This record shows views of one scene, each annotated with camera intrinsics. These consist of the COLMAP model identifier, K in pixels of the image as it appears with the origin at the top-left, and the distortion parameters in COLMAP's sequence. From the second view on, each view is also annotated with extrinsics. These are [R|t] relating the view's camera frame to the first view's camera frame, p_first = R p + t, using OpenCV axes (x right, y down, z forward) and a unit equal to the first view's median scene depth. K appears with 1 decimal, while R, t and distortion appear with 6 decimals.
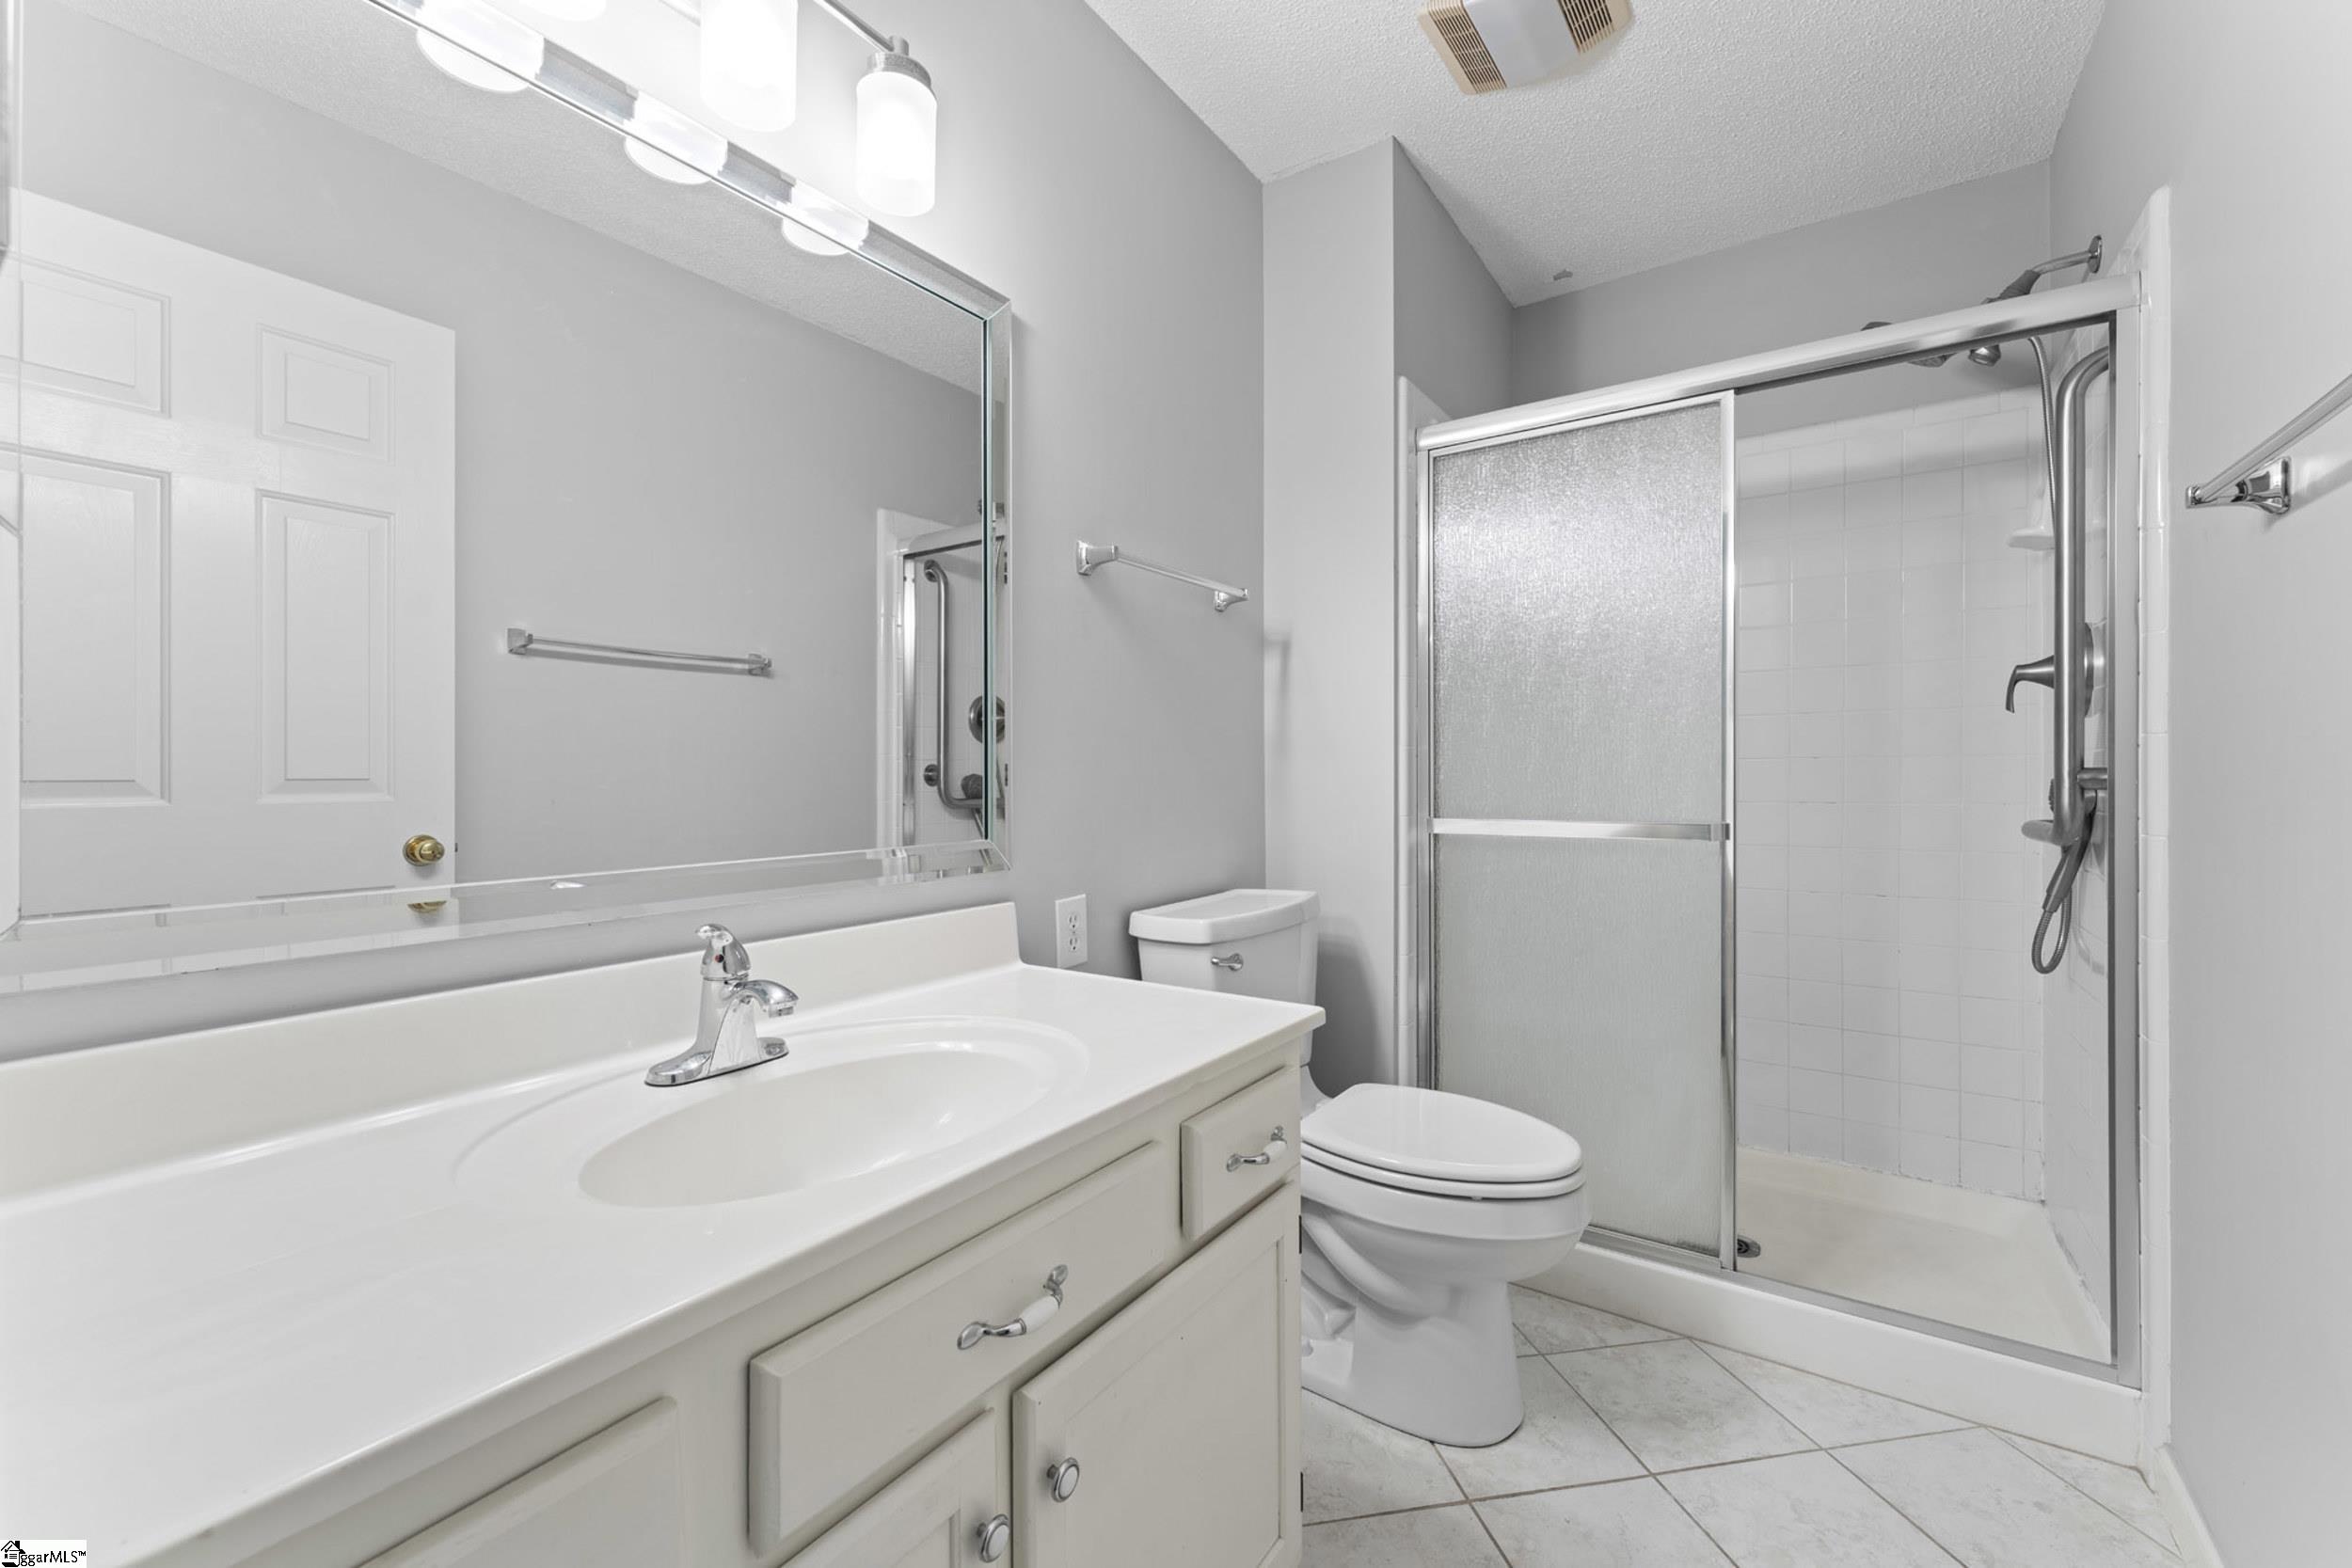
lens RADIAL K [[940.9, 0, 1169.3], [0, 940.9, 772.5], [0, 0, 1]] dist [0.001183, 0.000024]
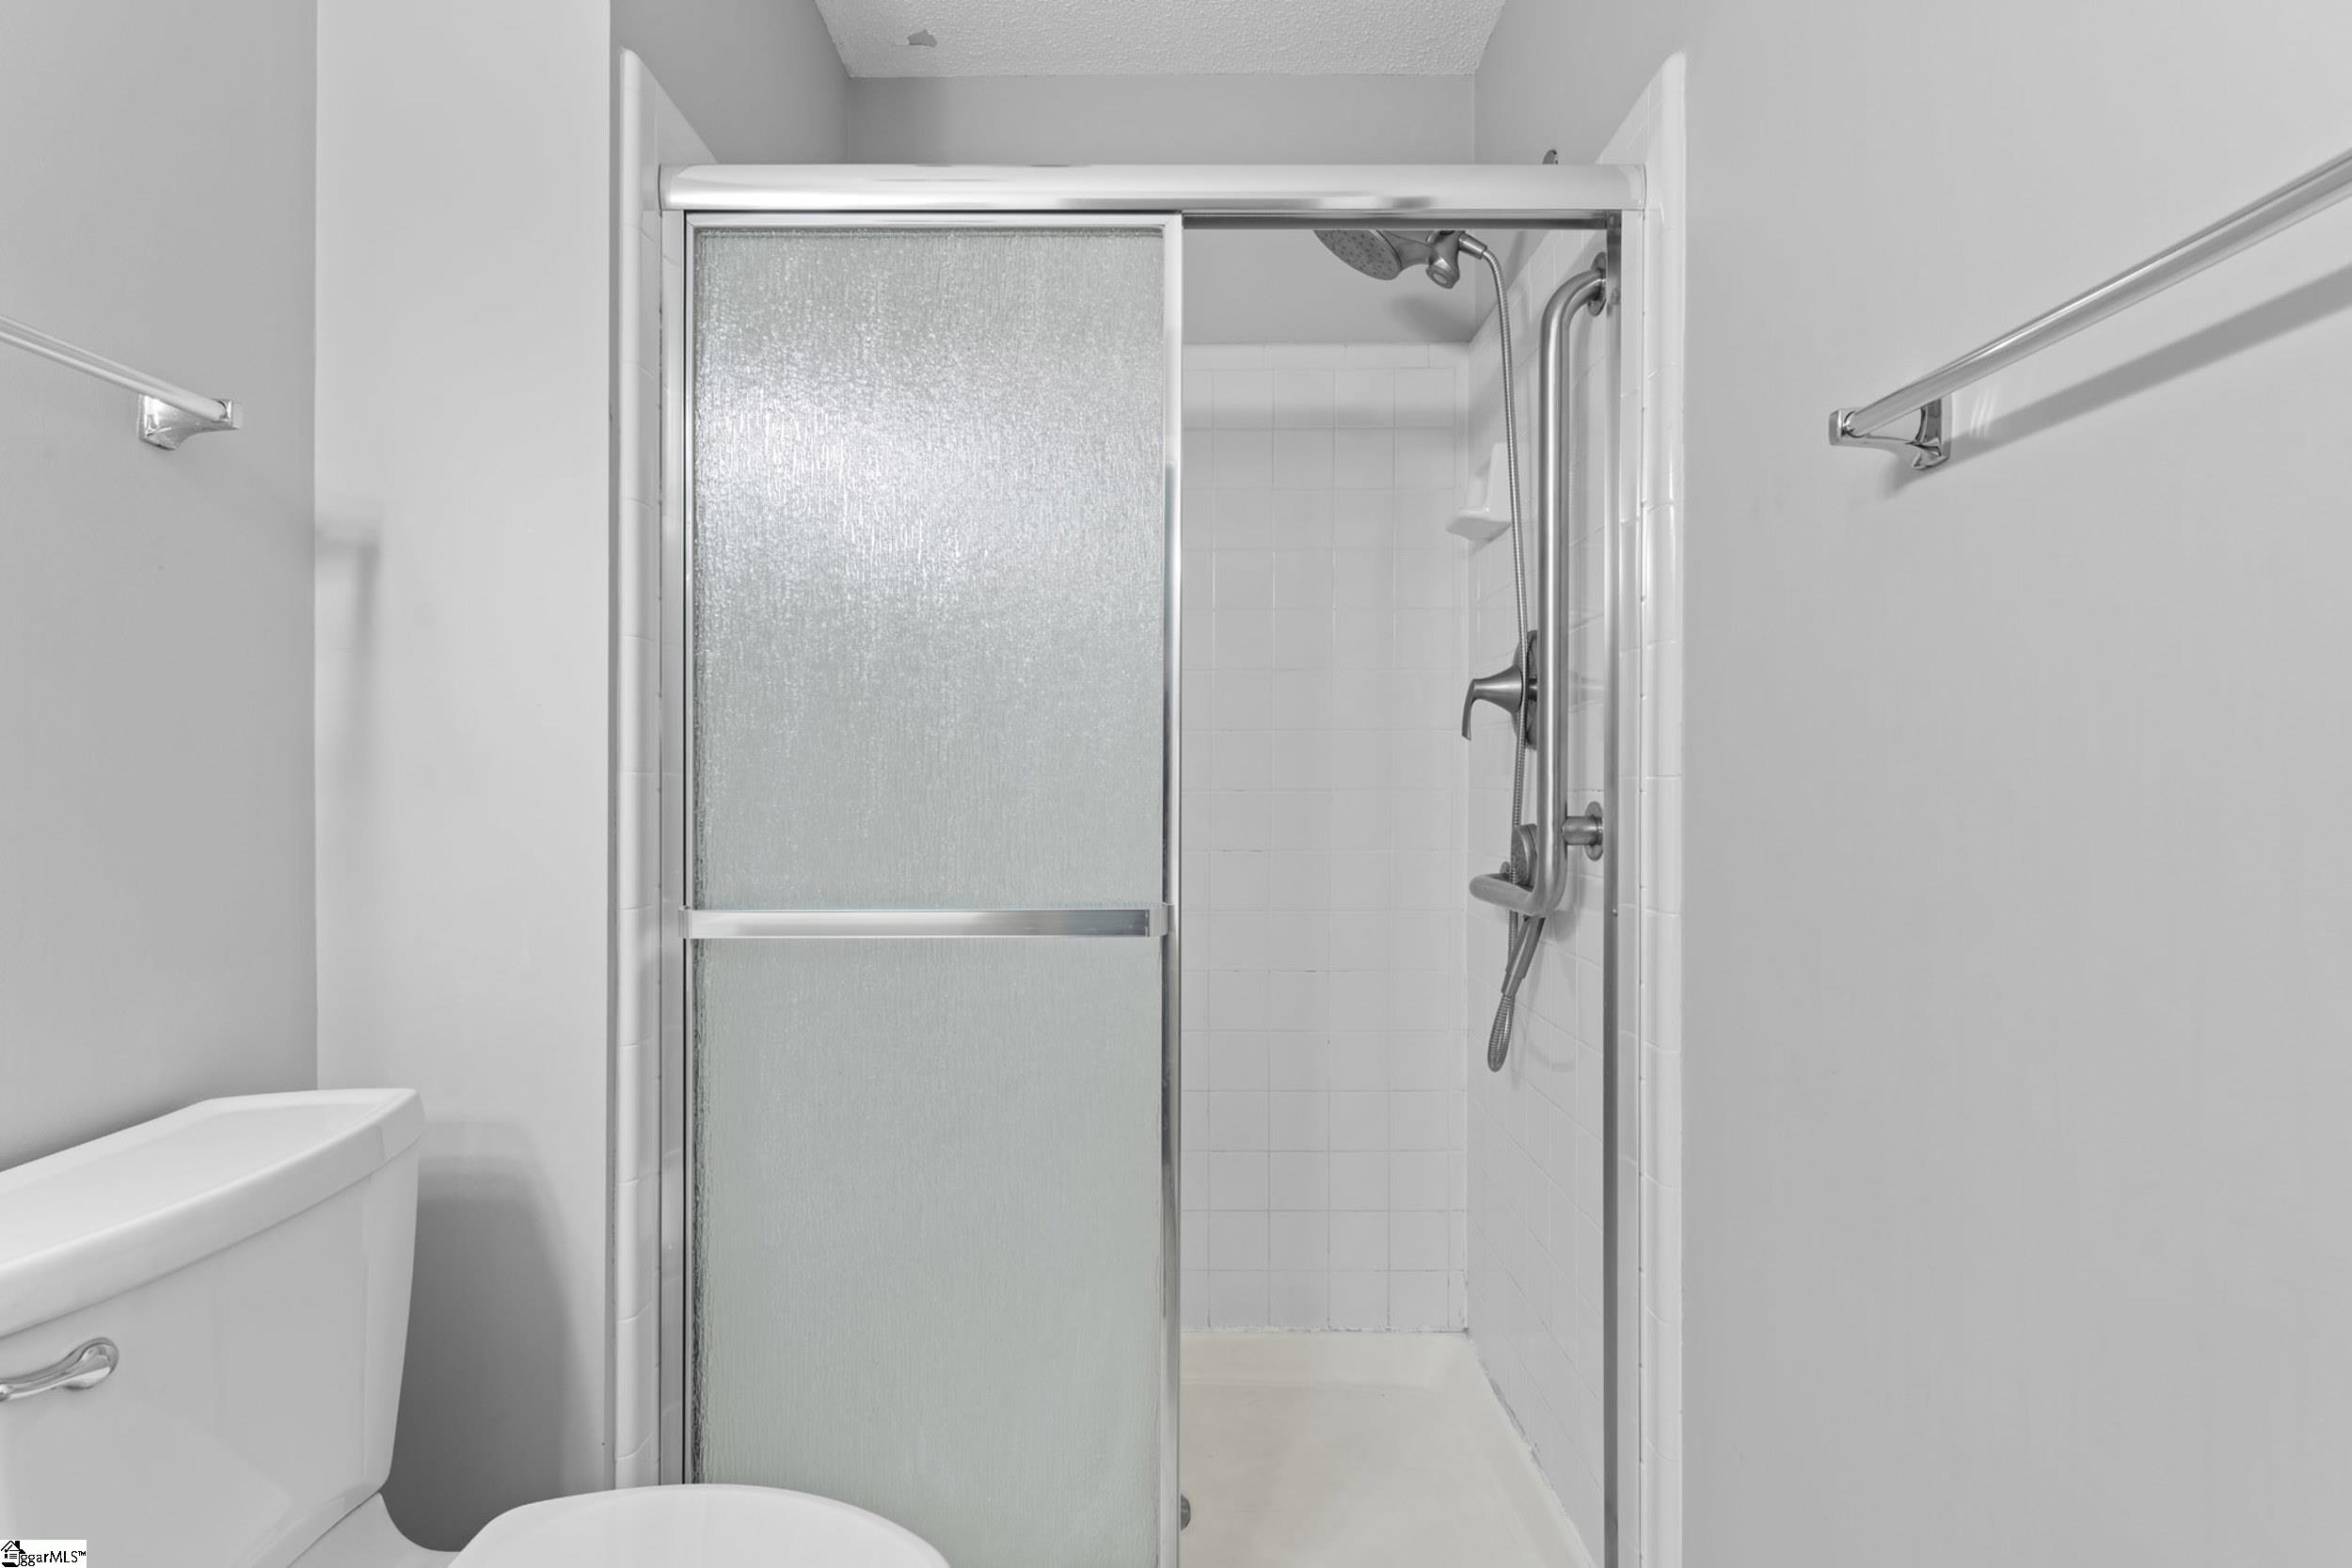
lens RADIAL K [[1144.9, 0, 1175.8], [0, 1144.9, 788.1], [0, 0, 1]] dist [0.000462, 0.000209]
pose [[0.813092, 0.000981, 0.582135, 0.129154], [-0.003765, 0.999987, 0.003573, -0.022688], [-0.582123, -0.005096, 0.813084, 0.323116]]
